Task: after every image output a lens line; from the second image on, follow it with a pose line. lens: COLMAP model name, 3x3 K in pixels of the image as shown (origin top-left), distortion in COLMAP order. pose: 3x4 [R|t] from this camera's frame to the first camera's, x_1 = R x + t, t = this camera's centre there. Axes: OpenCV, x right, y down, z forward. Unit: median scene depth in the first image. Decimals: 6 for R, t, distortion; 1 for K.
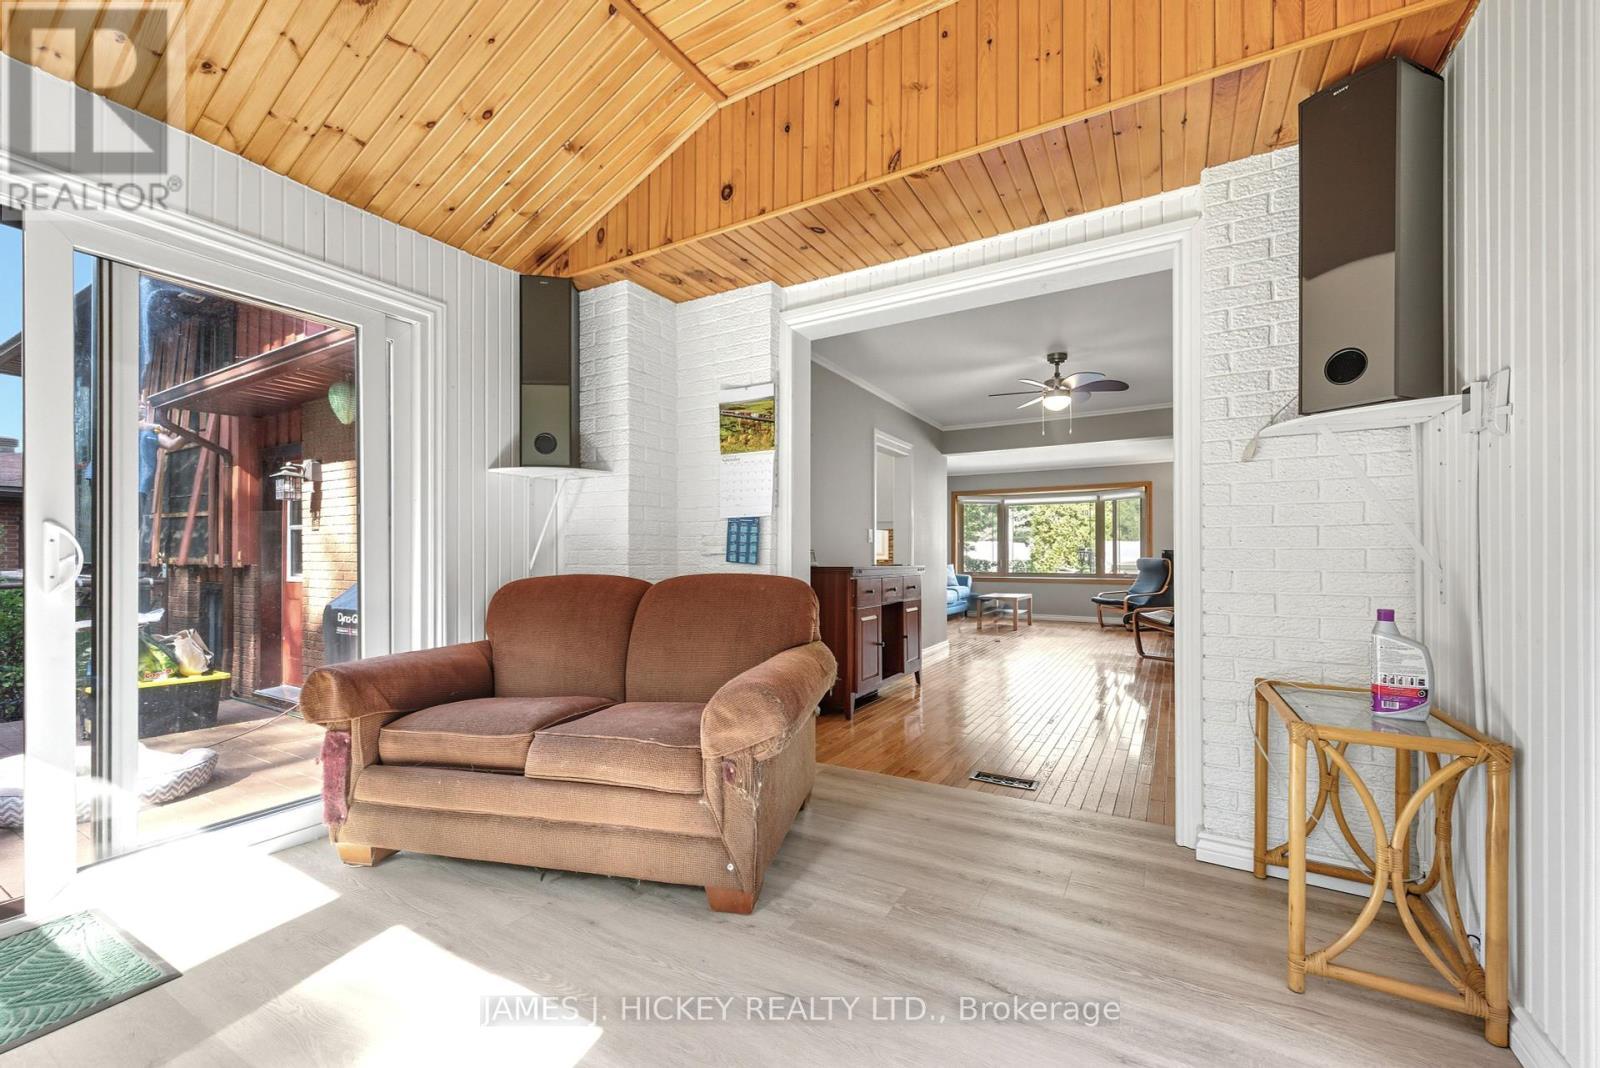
lens RADIAL K [[632.5, 0, 819.8], [0, 632.5, 552.8], [0, 0, 1]] dist [0.004472, -0.002210]
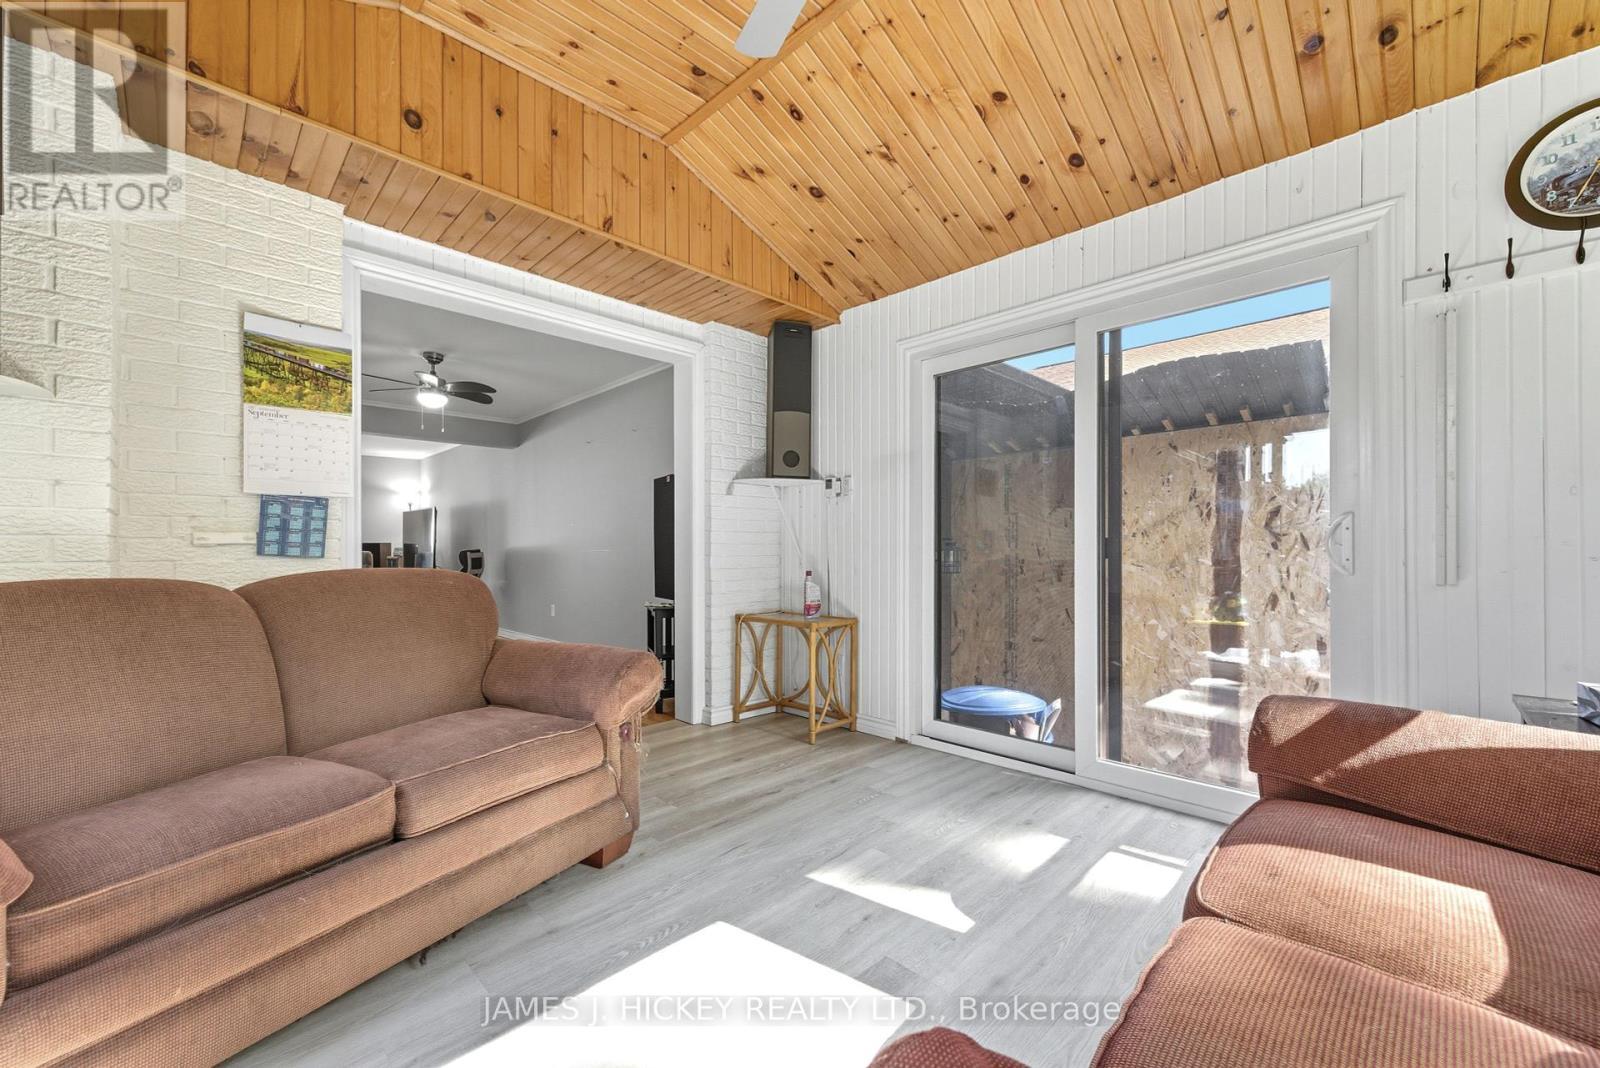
lens RADIAL K [[632.5, 0, 786.5], [0, 632.5, 548.1], [0, 0, 1]] dist [0.004472, -0.002210]
pose [[0.279696, 0.002080, 0.960086, -0.728505], [-0.000195, 0.999998, -0.002110, 0.008123], [-0.960089, 0.000403, 0.279696, 0.248087]]
